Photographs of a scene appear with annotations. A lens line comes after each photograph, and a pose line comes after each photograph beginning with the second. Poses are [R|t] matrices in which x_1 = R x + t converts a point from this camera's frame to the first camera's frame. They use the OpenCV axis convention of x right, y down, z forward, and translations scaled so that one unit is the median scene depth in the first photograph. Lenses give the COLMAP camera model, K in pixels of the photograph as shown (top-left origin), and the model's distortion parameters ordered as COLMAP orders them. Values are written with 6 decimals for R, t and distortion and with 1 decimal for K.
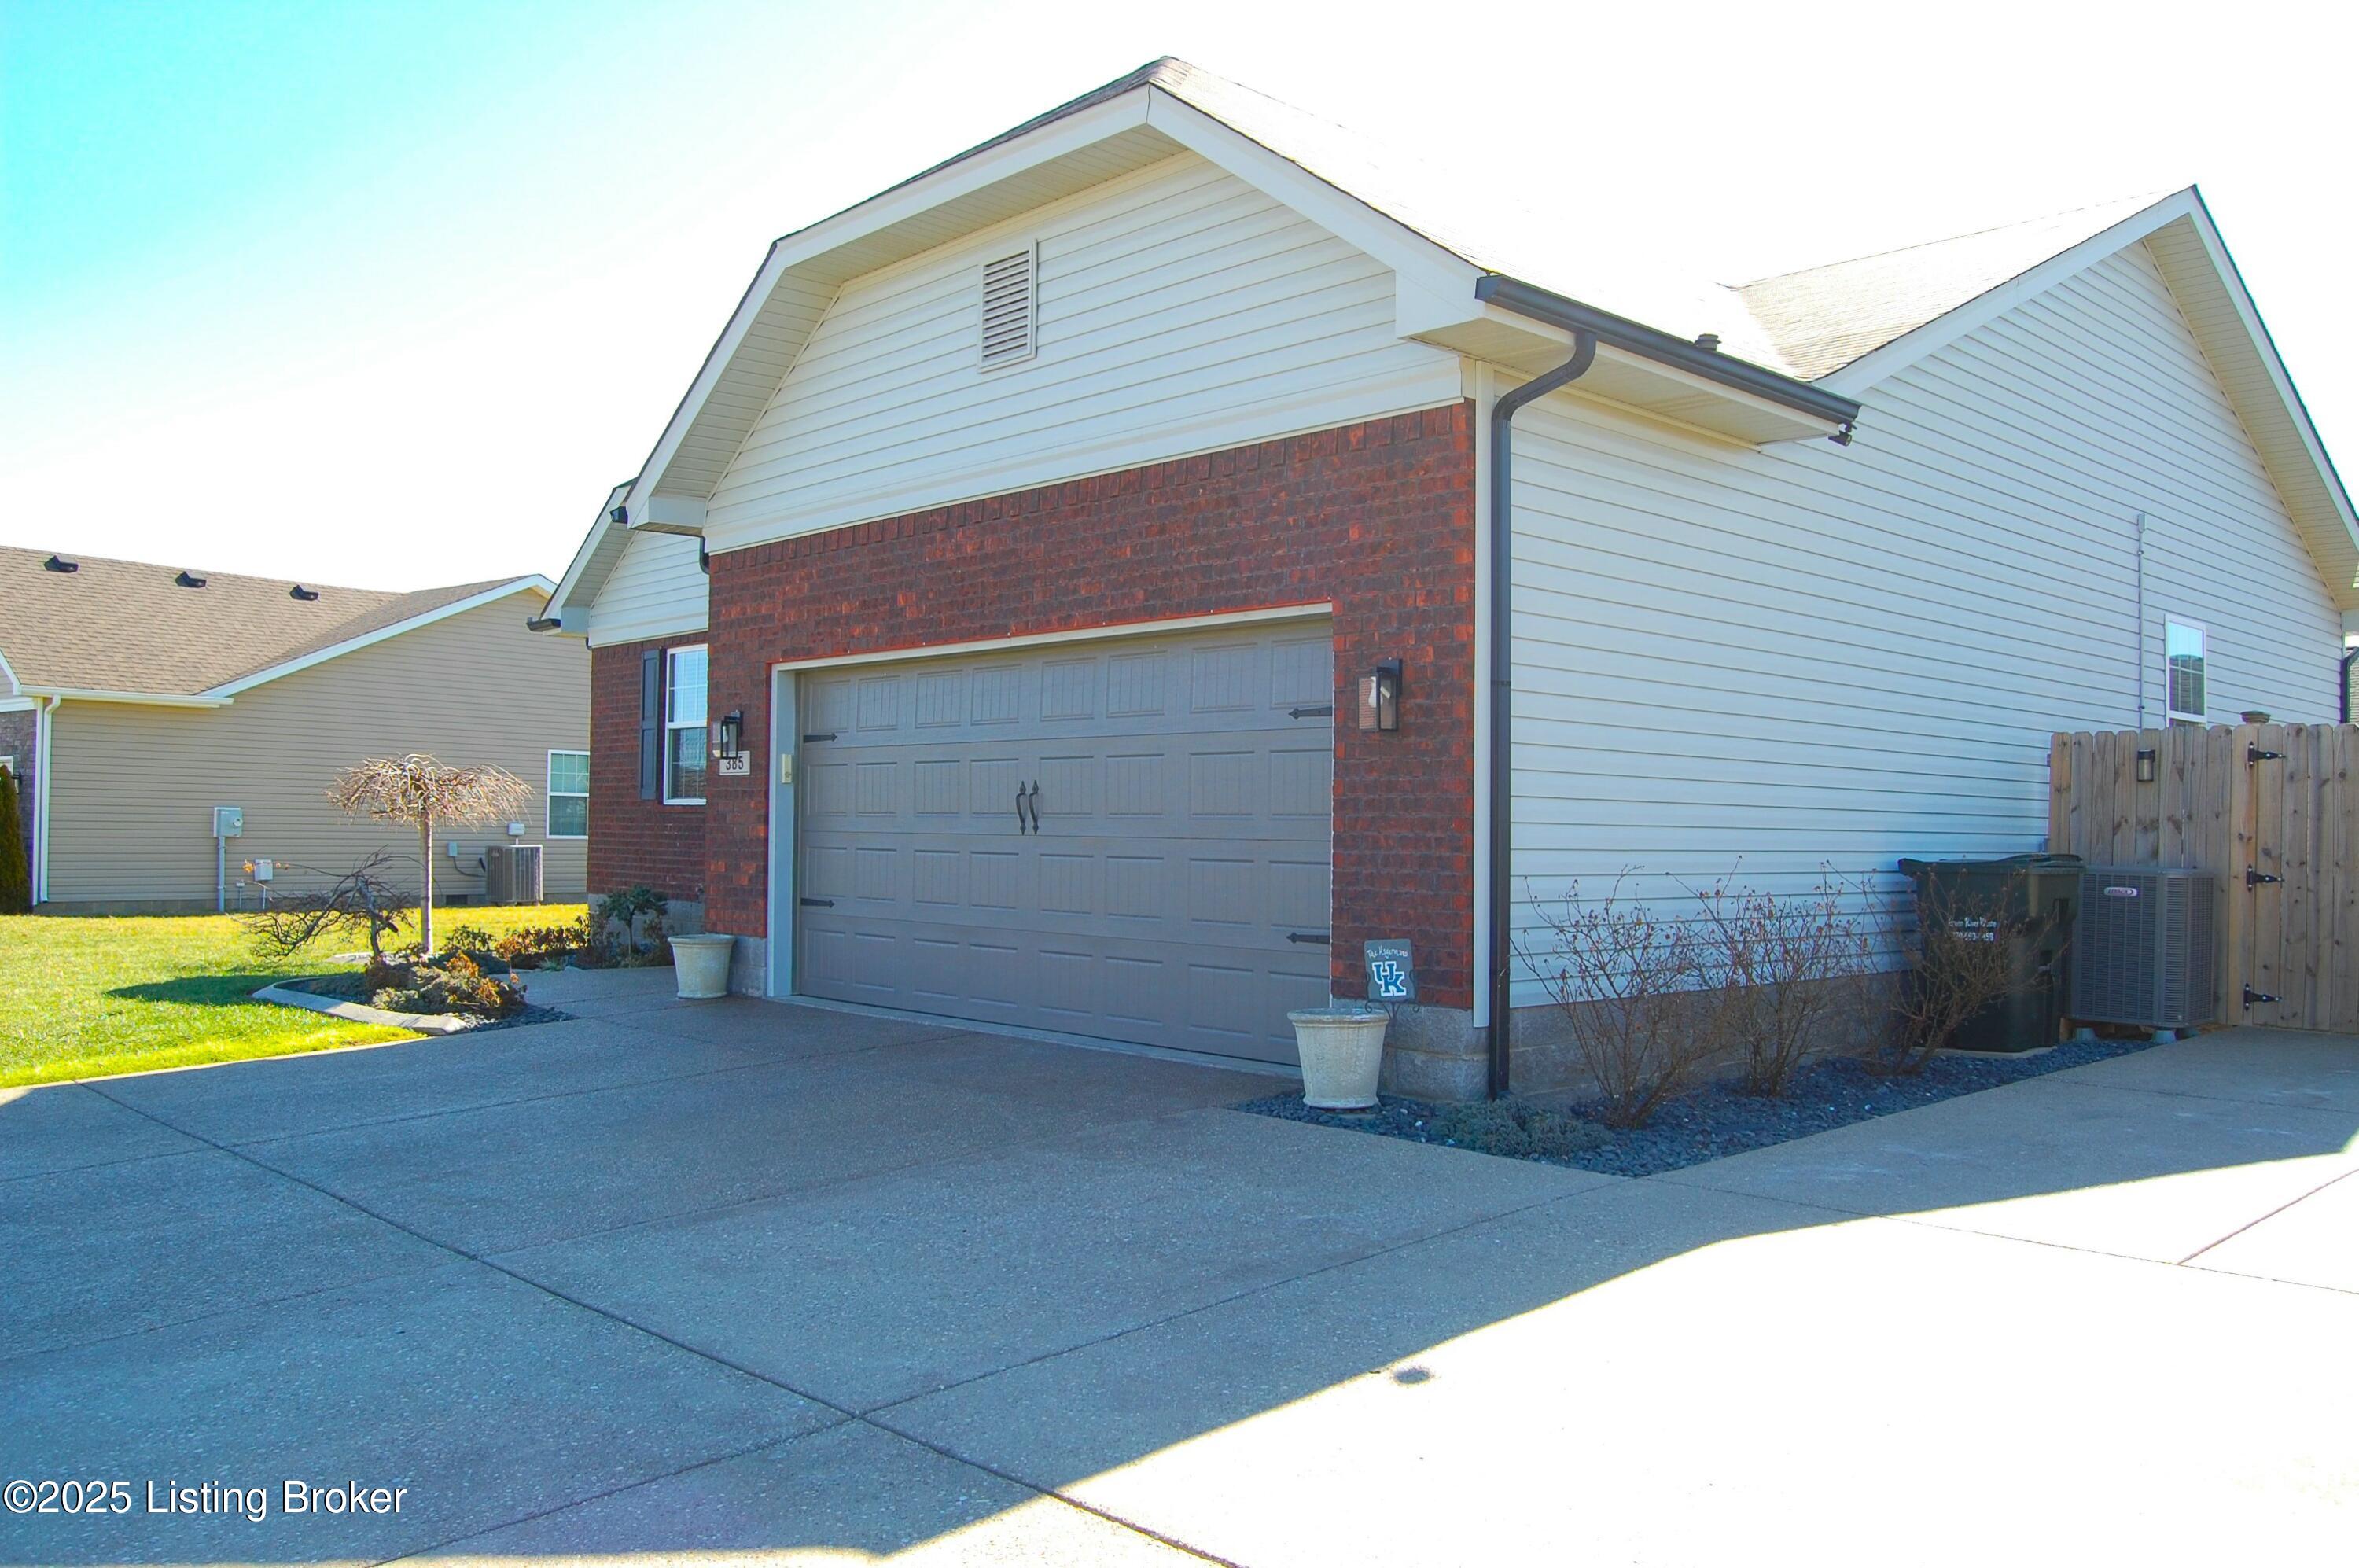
lens RADIAL K [[1843.9, 0, 1184.1], [0, 1843.9, 787.9], [0, 0, 1]] dist [-0.088368, -0.002633]
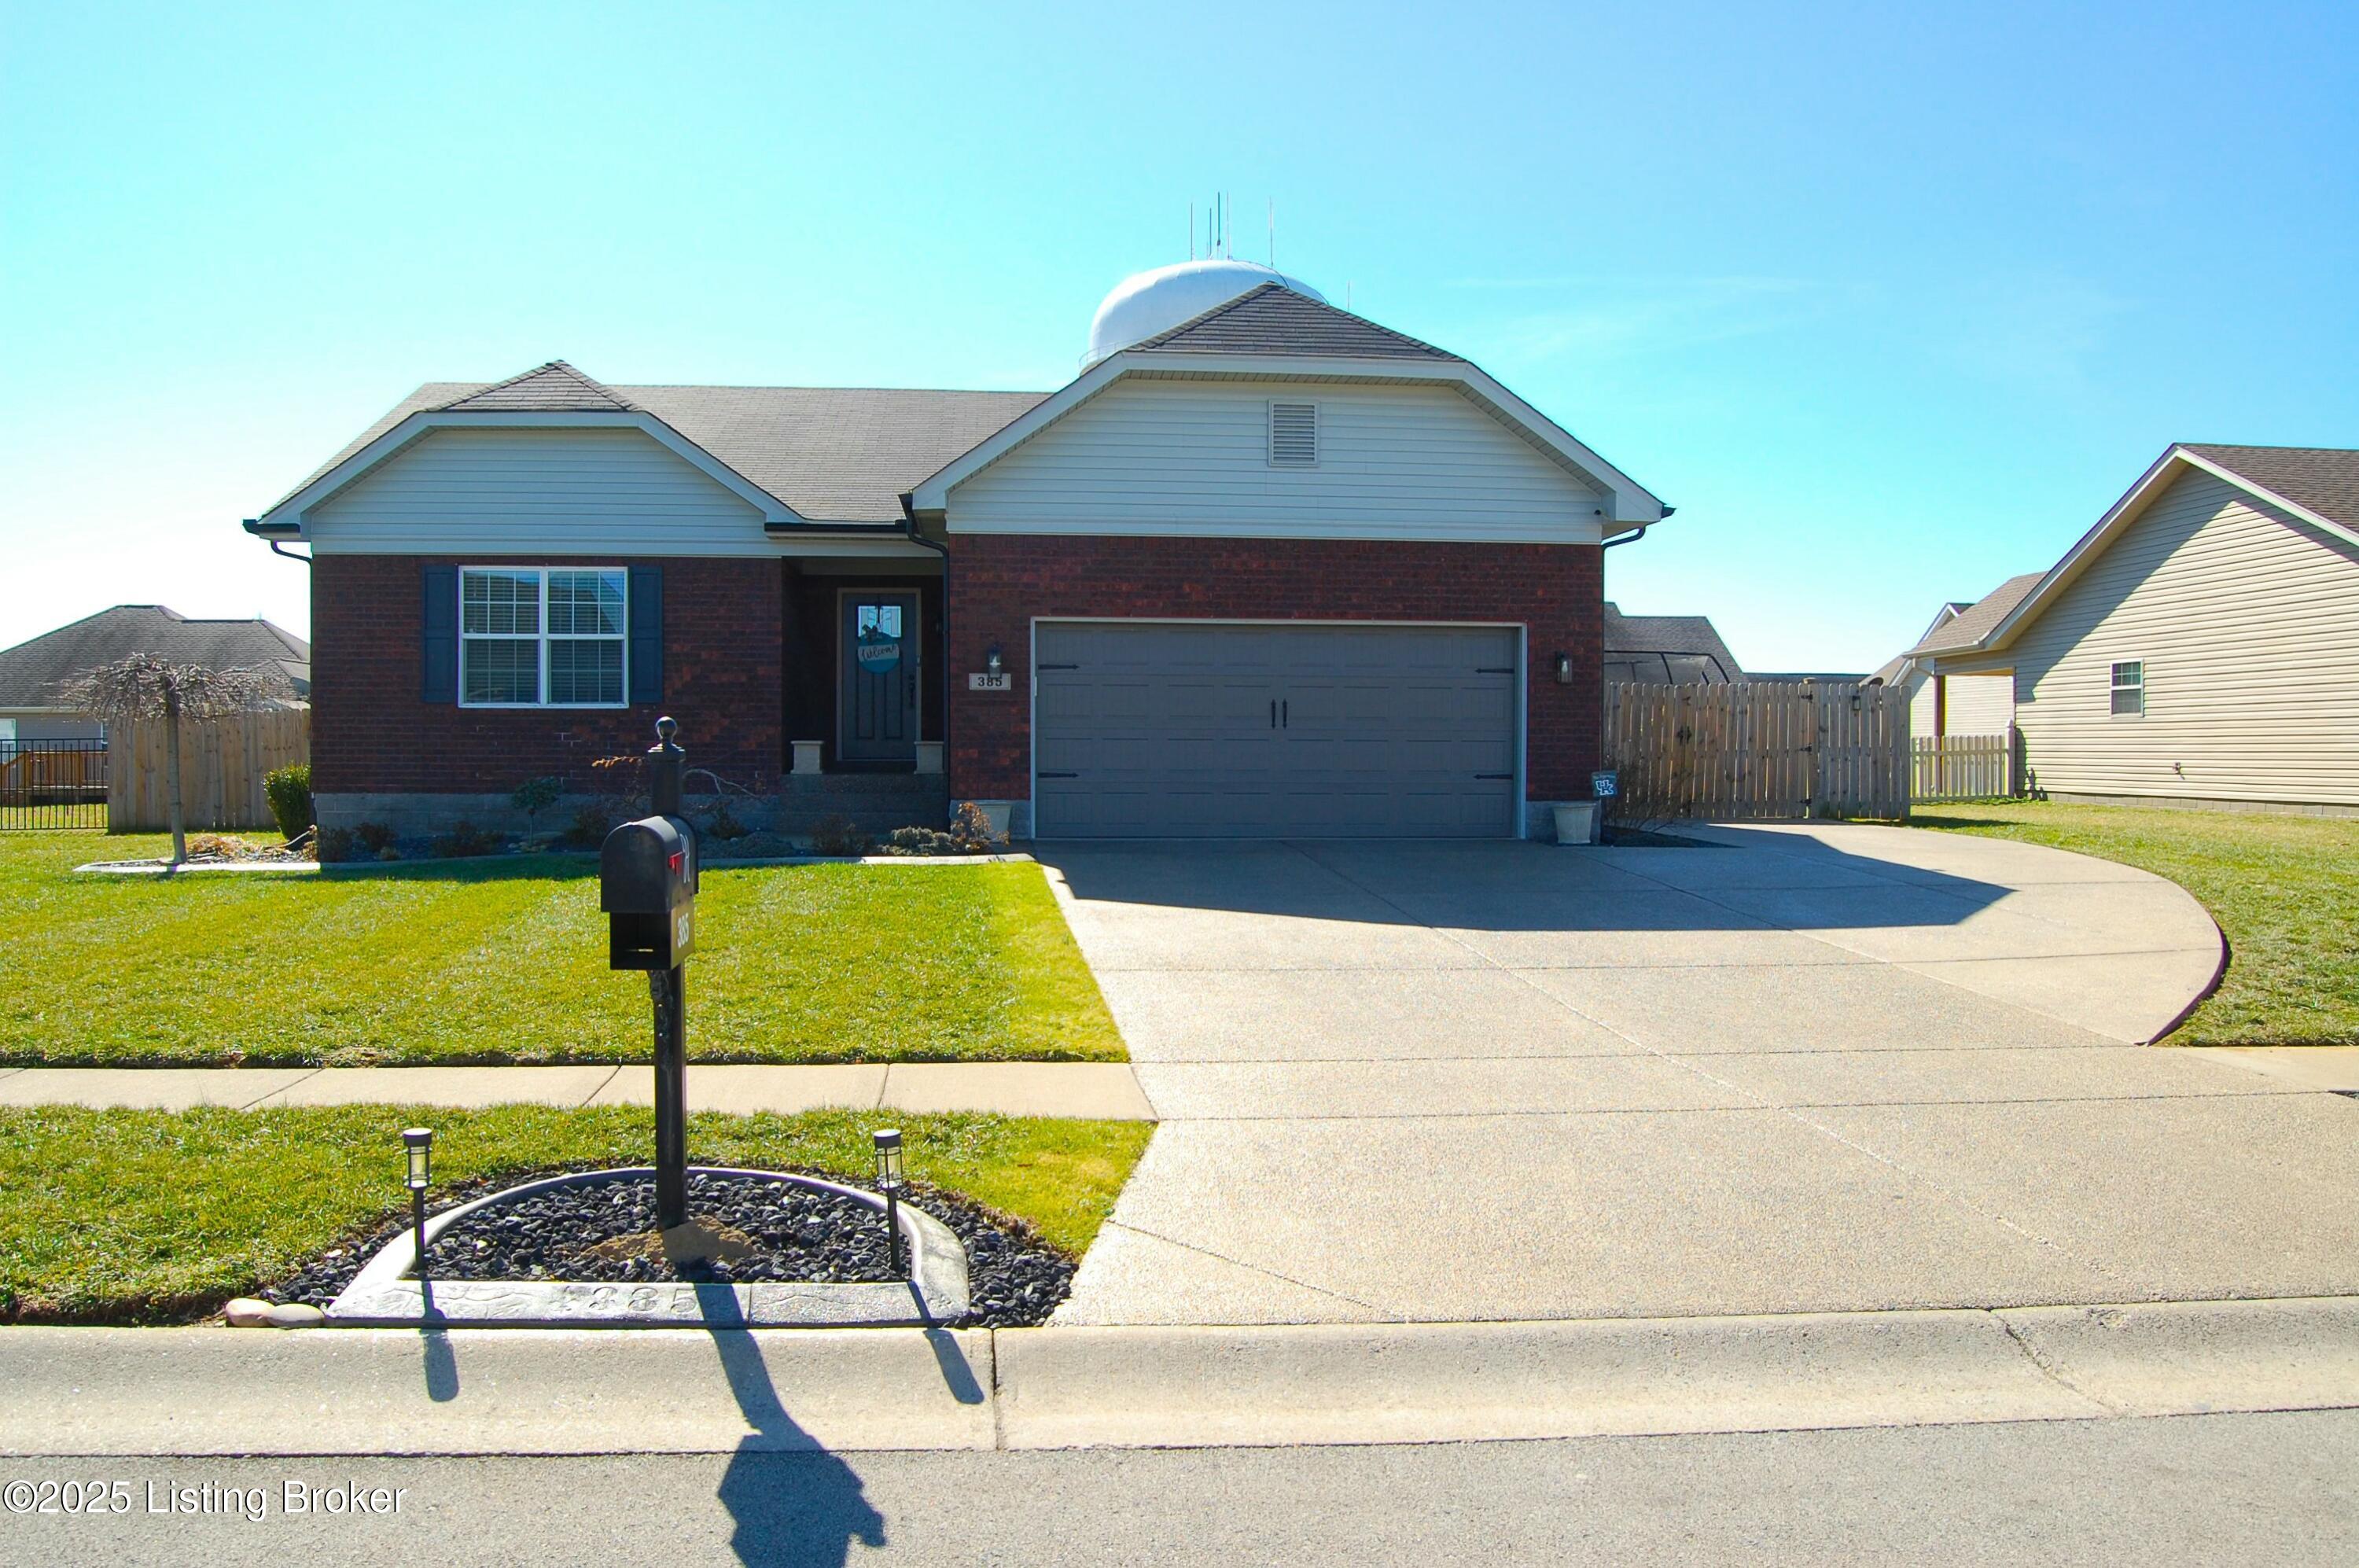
lens RADIAL K [[1843.9, 0, 1172.7], [0, 1843.9, 781.4], [0, 0, 1]] dist [-0.088368, -0.002633]
pose [[0.607802, -0.024330, 0.793716, -1.584034], [-0.014654, 0.999017, 0.041845, 0.002653], [-0.793954, -0.037064, 0.606847, -0.003909]]
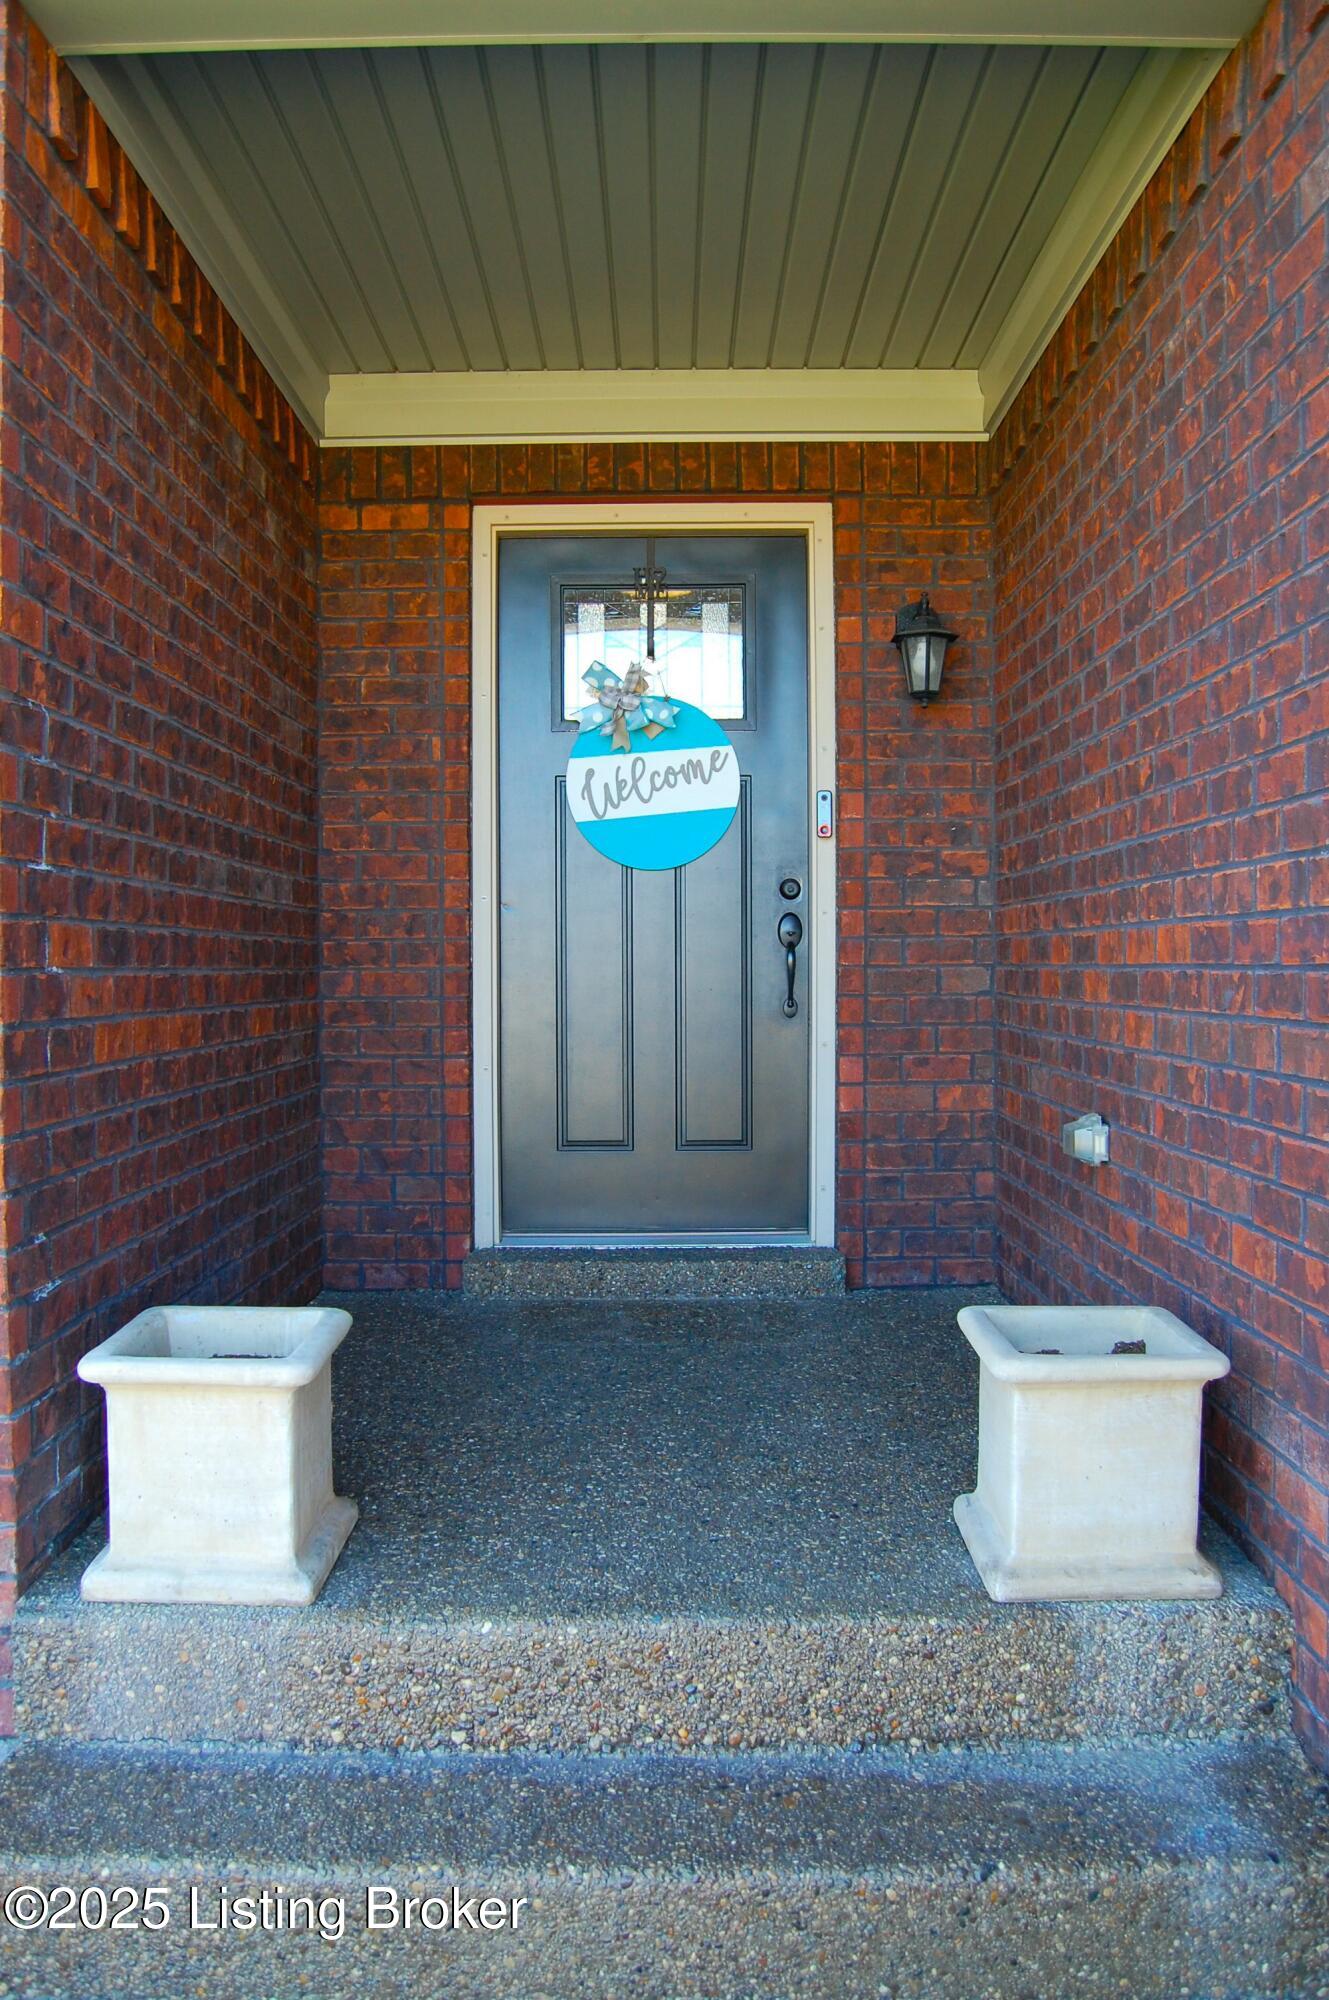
lens RADIAL K [[1563.3, 0, 661.9], [0, 1563.3, 1000.9], [0, 0, 1]] dist [-0.088368, -0.002633]
pose [[0.688323, -0.030045, 0.724782, -0.362436], [-0.007018, 0.998819, 0.048070, -0.014100], [-0.725370, -0.038174, 0.687300, 1.314123]]
